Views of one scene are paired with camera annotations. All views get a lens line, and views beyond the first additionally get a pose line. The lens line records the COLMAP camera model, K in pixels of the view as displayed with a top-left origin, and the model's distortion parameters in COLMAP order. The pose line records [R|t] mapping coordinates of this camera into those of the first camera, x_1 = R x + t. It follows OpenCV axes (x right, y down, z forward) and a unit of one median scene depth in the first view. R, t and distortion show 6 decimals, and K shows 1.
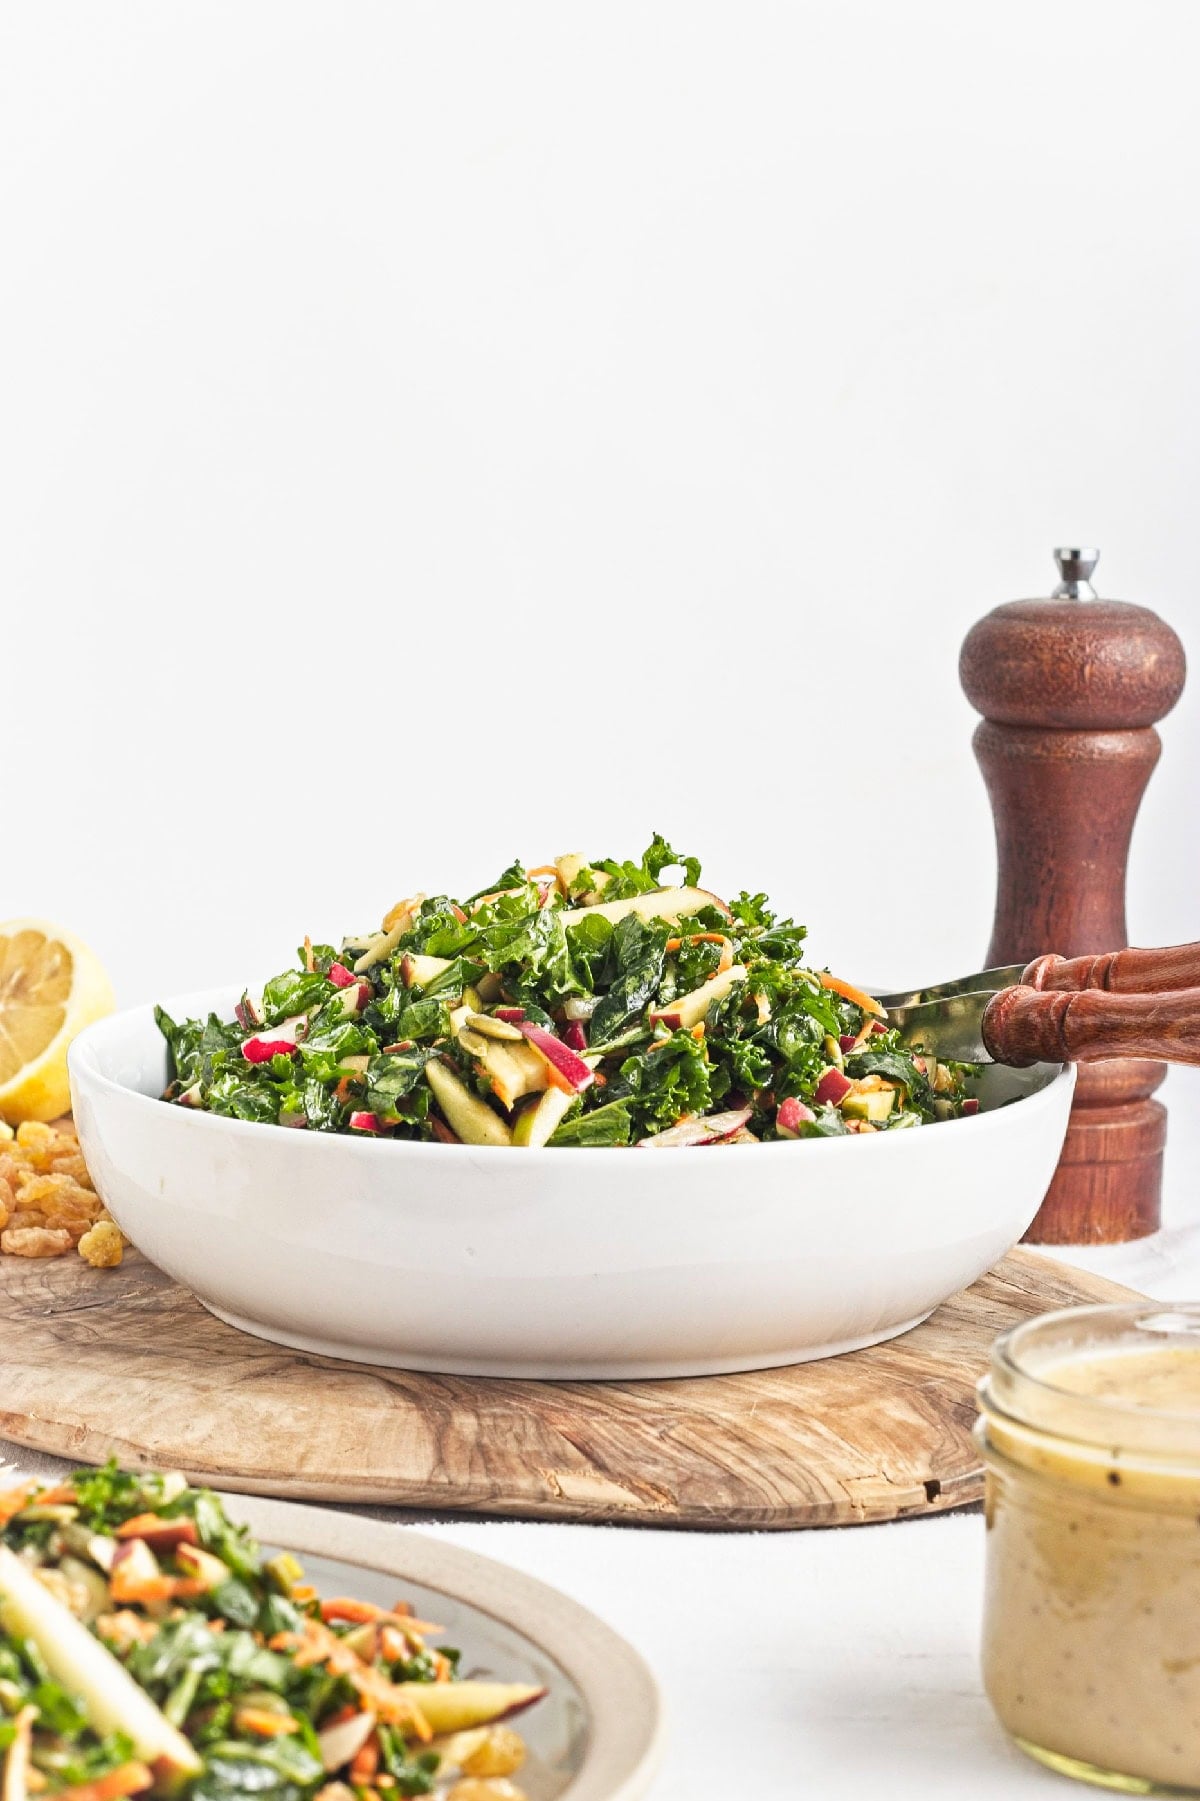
lens RADIAL K [[4641.7, 0, 594.2], [0, 4641.7, 905.5], [0, 0, 1]] dist [-0.002385, 0.000000]
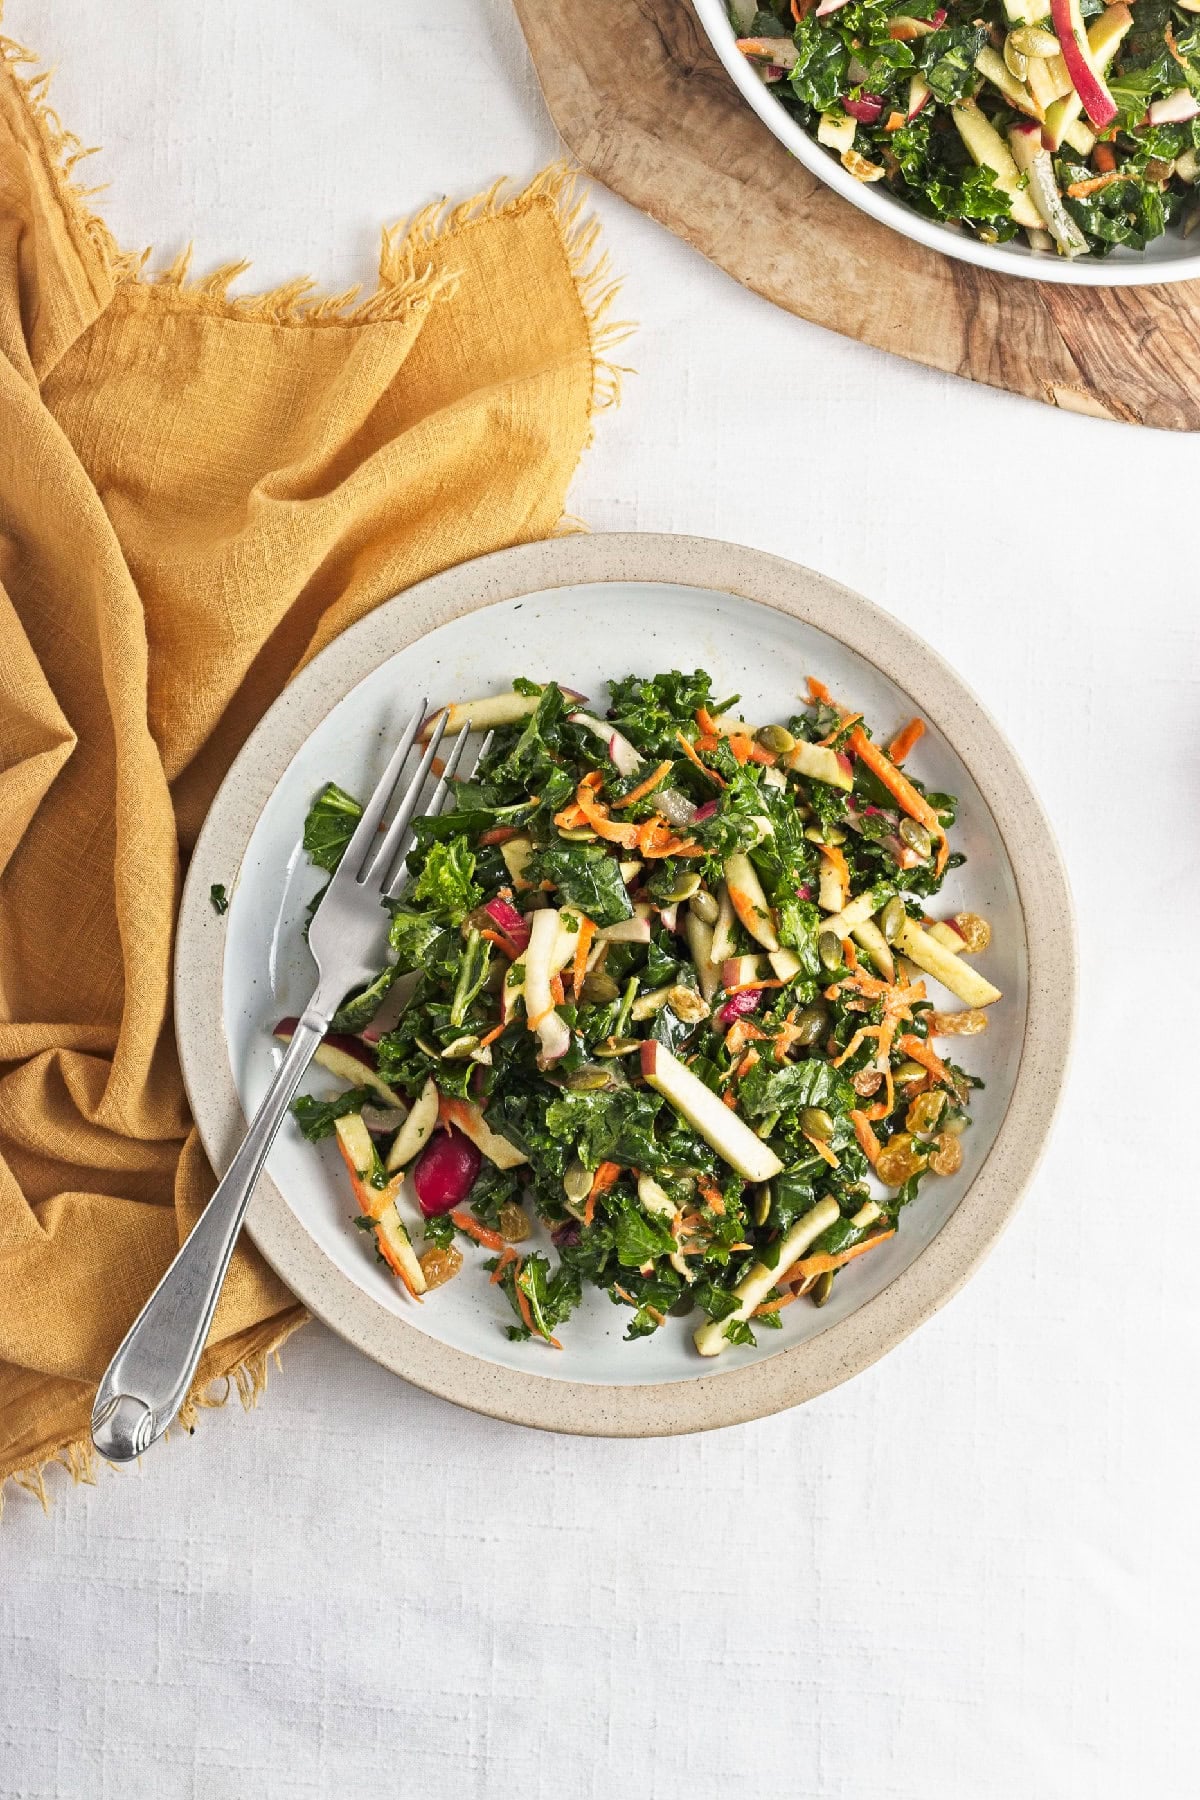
lens RADIAL K [[4639.1, 0, 599.0], [0, 4639.1, 907.5], [0, 0, 1]] dist [-0.002385, 0.000000]
pose [[0.993754, 0.090851, -0.064801, -0.037167], [0.046697, 0.188853, 0.980895, -1.123995], [0.101353, -0.977794, 0.183430, 0.599463]]
